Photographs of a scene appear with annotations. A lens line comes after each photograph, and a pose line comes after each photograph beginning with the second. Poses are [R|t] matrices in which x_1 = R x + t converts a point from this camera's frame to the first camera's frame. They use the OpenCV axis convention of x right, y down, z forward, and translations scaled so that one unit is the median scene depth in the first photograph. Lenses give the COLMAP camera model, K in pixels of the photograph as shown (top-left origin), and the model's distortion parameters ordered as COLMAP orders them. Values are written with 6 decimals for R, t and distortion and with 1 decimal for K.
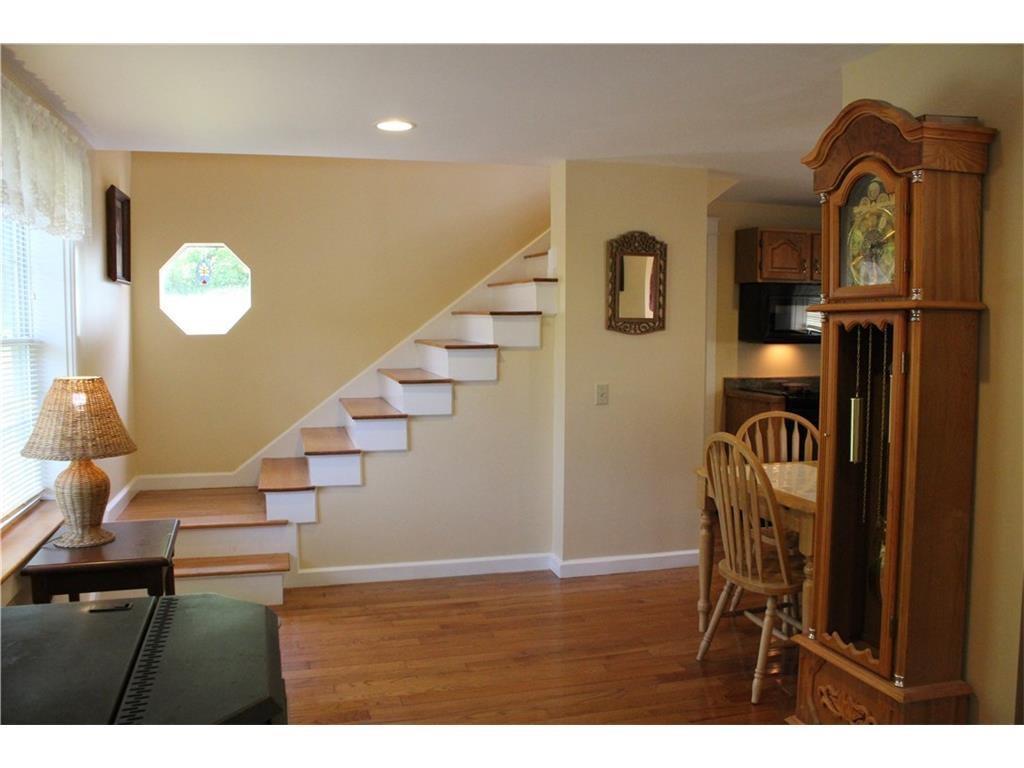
lens RADIAL K [[852.6, 0, 512.9], [0, 852.6, 387.5], [0, 0, 1]] dist [-0.166181, 0.137430]
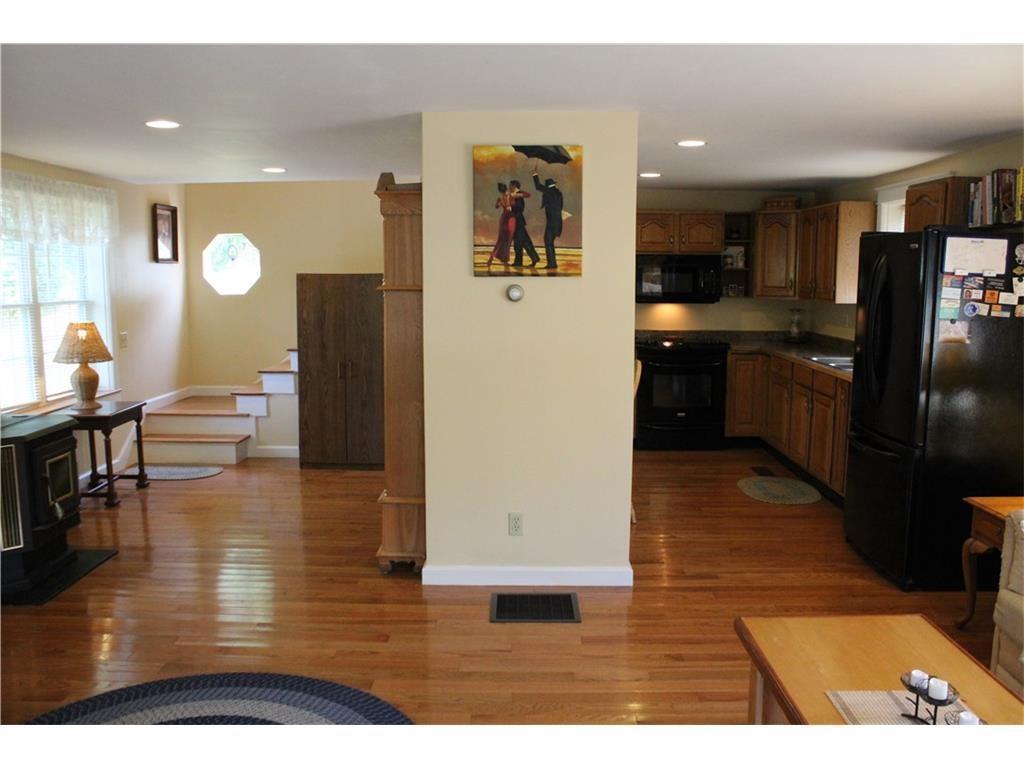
lens RADIAL K [[852.6, 0, 510.1], [0, 852.6, 383.4], [0, 0, 1]] dist [-0.166181, 0.137430]
pose [[0.960488, 0.037300, -0.275809, 0.636519], [-0.022311, 0.998109, 0.057284, -0.000969], [0.277424, -0.048867, 0.959504, -0.379095]]
